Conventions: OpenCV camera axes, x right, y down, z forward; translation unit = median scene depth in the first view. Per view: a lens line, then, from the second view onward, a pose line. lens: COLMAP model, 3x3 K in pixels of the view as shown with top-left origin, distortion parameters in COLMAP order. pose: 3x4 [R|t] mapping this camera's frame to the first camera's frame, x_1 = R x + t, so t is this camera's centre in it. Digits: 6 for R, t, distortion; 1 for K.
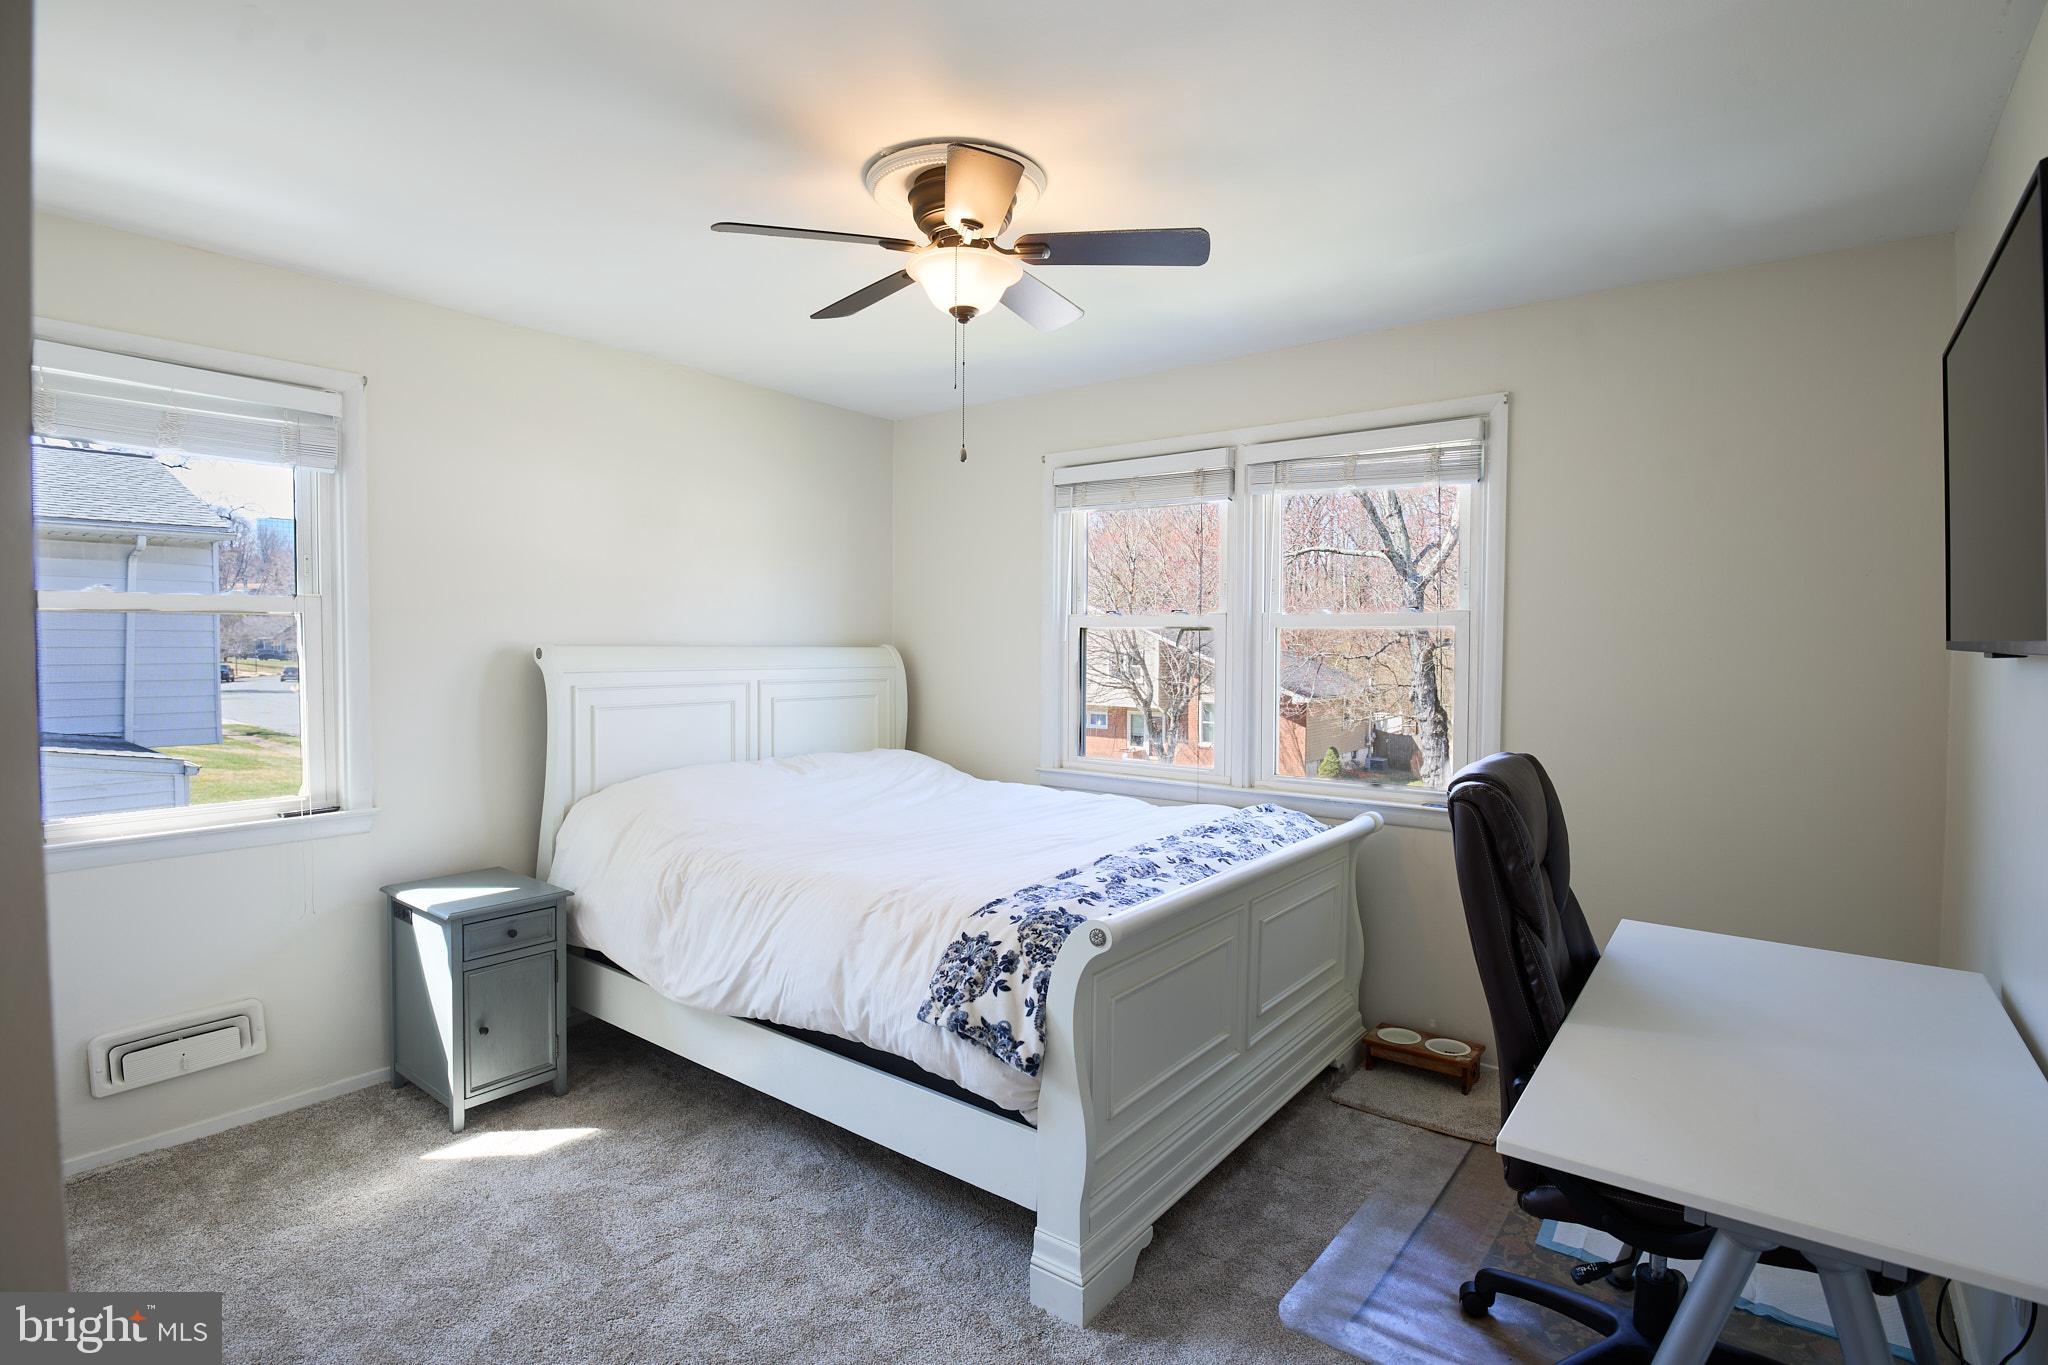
lens RADIAL K [[1003.2, 0, 1036.4], [0, 1003.2, 675.5], [0, 0, 1]] dist [-0.028086, -0.000025]
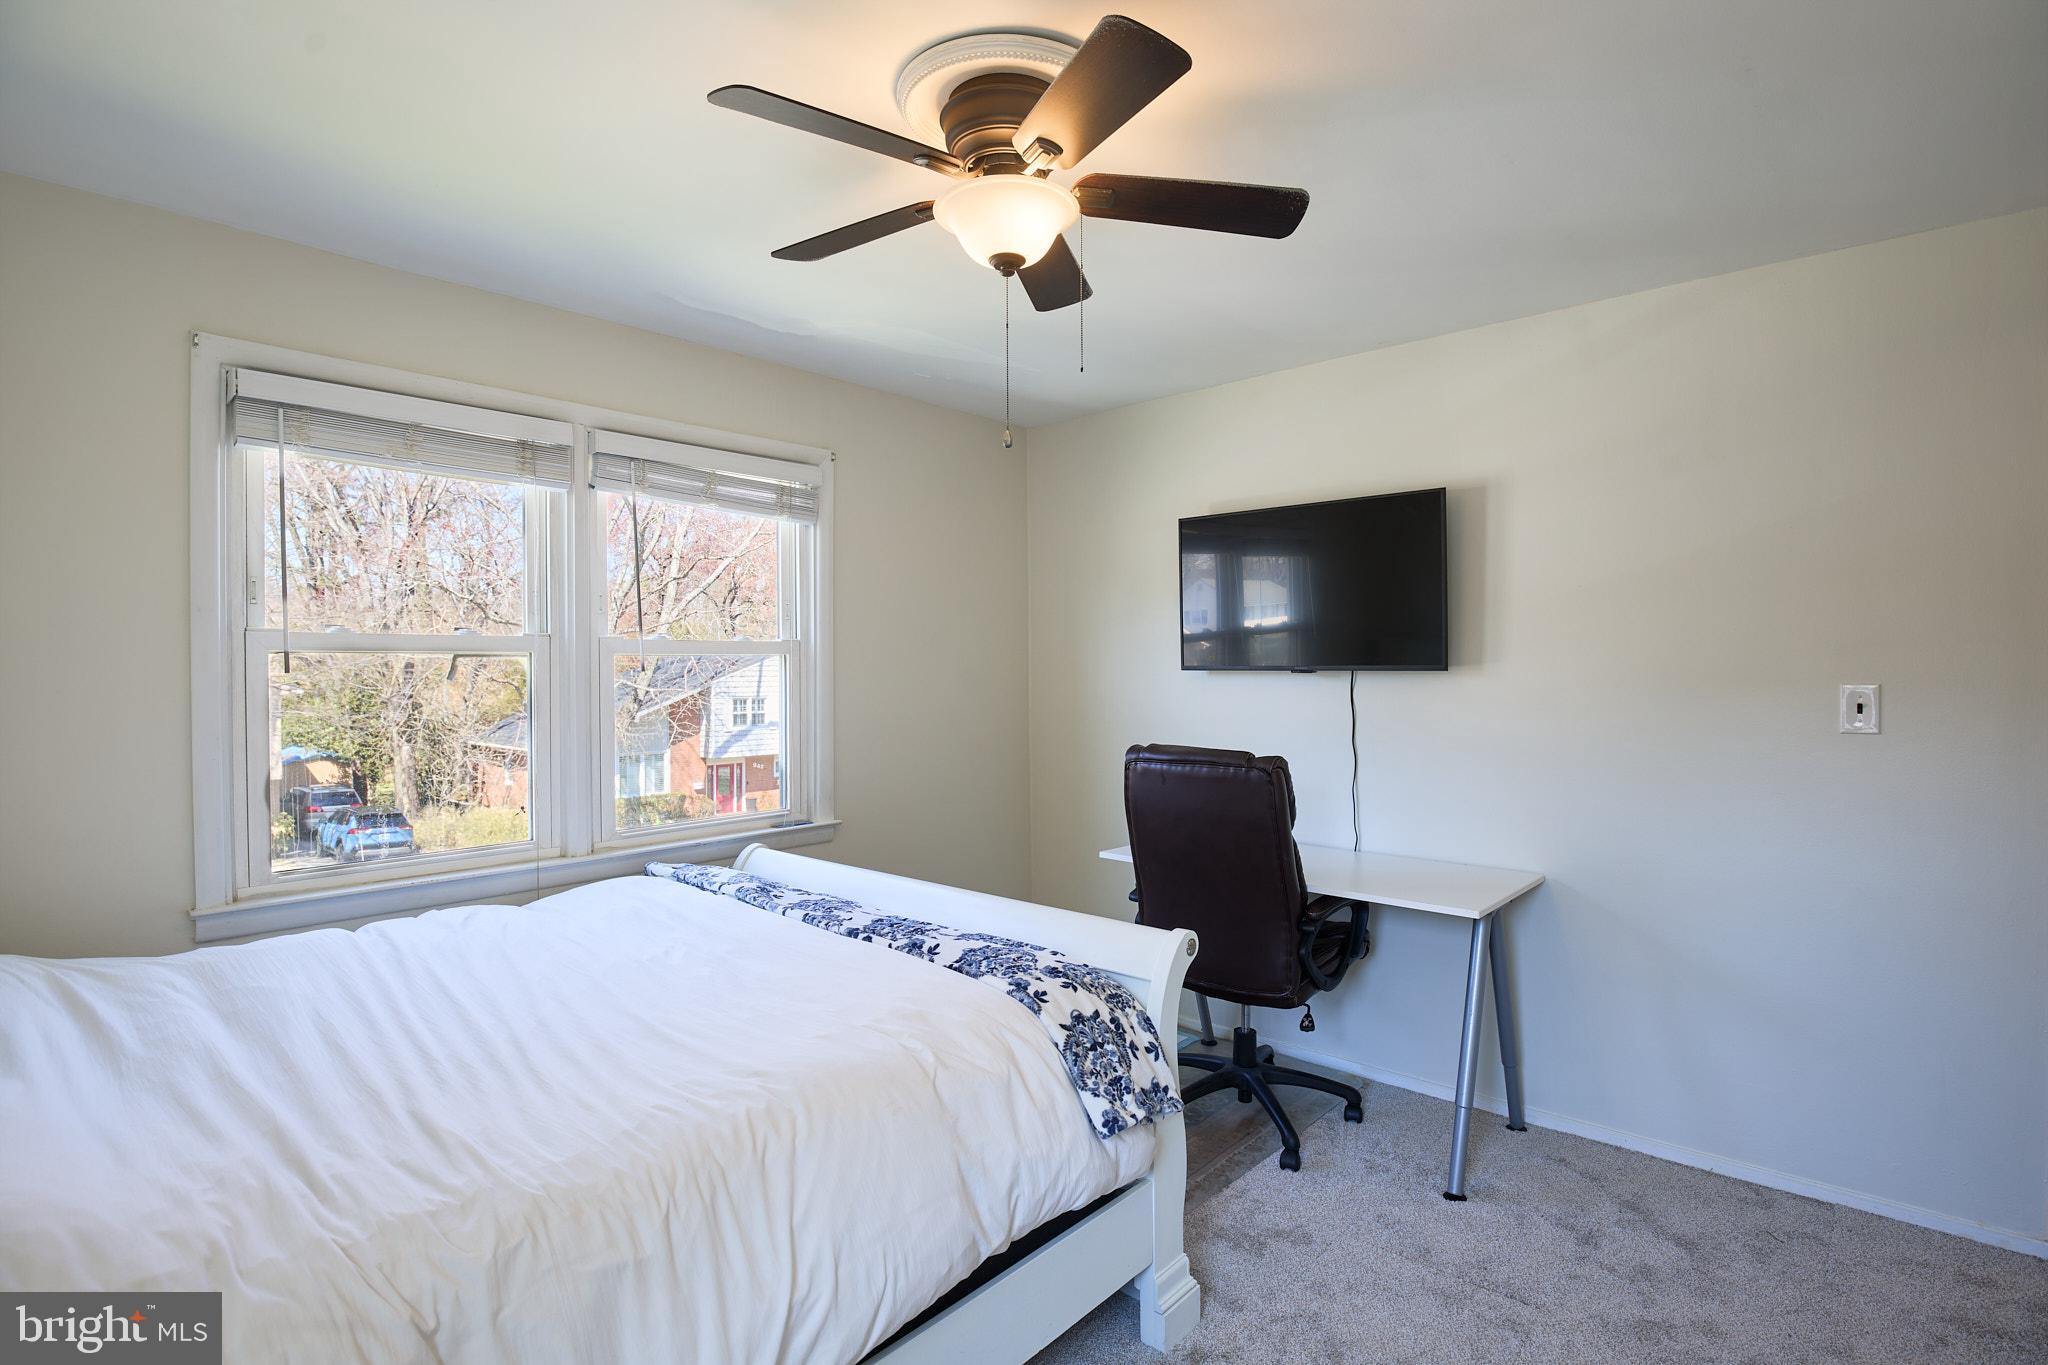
lens RADIAL K [[1003.2, 0, 1036.4], [0, 1003.2, 675.5], [0, 0, 1]] dist [-0.028086, -0.000025]
pose [[0.081729, -0.010555, 0.996599, -0.760915], [0.039695, 0.999185, 0.007328, -0.031495], [-0.995864, 0.038961, 0.082081, 0.802114]]
